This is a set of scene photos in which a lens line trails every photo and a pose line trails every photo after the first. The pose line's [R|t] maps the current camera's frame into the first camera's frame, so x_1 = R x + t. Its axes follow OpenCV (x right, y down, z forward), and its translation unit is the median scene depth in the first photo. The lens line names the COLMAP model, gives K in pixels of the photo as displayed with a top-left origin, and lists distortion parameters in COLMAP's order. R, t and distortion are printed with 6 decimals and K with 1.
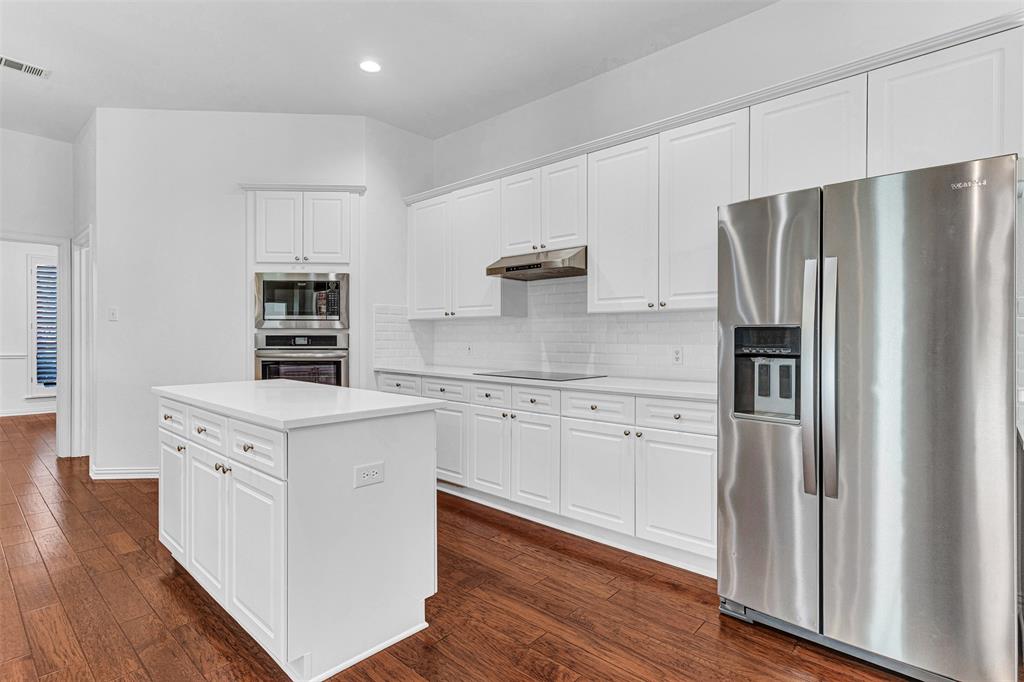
lens RADIAL K [[507.9, 0, 512.5], [0, 507.9, 338.1], [0, 0, 1]] dist [0.001332, 0.000165]
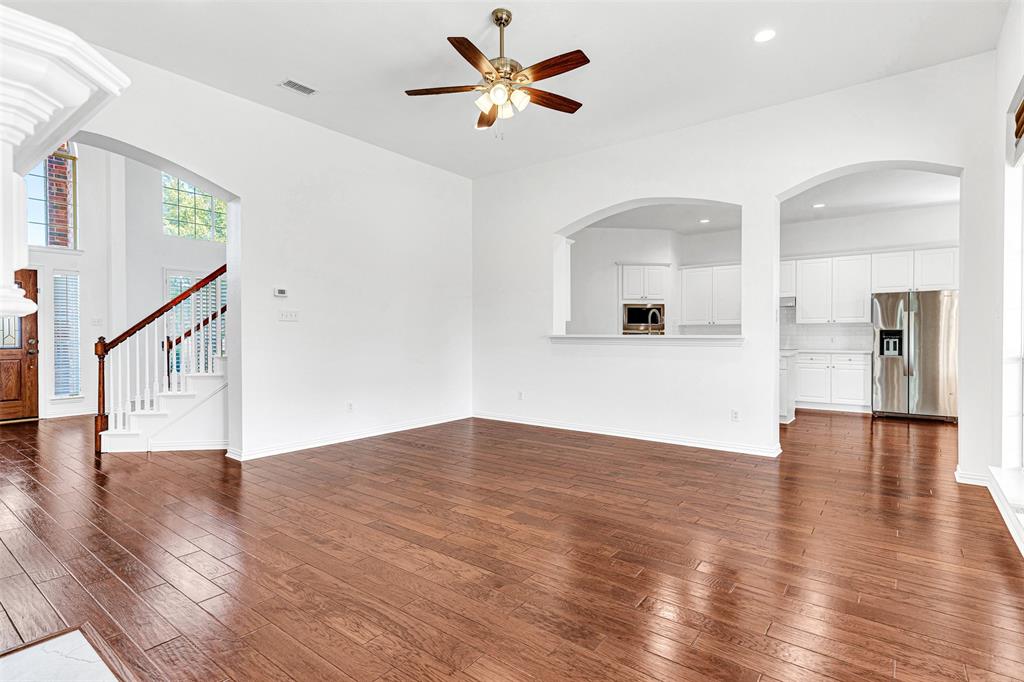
lens RADIAL K [[507.9, 0, 504.1], [0, 507.9, 343.1], [0, 0, 1]] dist [0.001332, 0.000165]
pose [[0.997131, -0.005027, 0.075522, -1.385429], [0.003844, 0.999868, 0.015795, 0.001208], [-0.075591, -0.015460, 0.997019, -1.310703]]
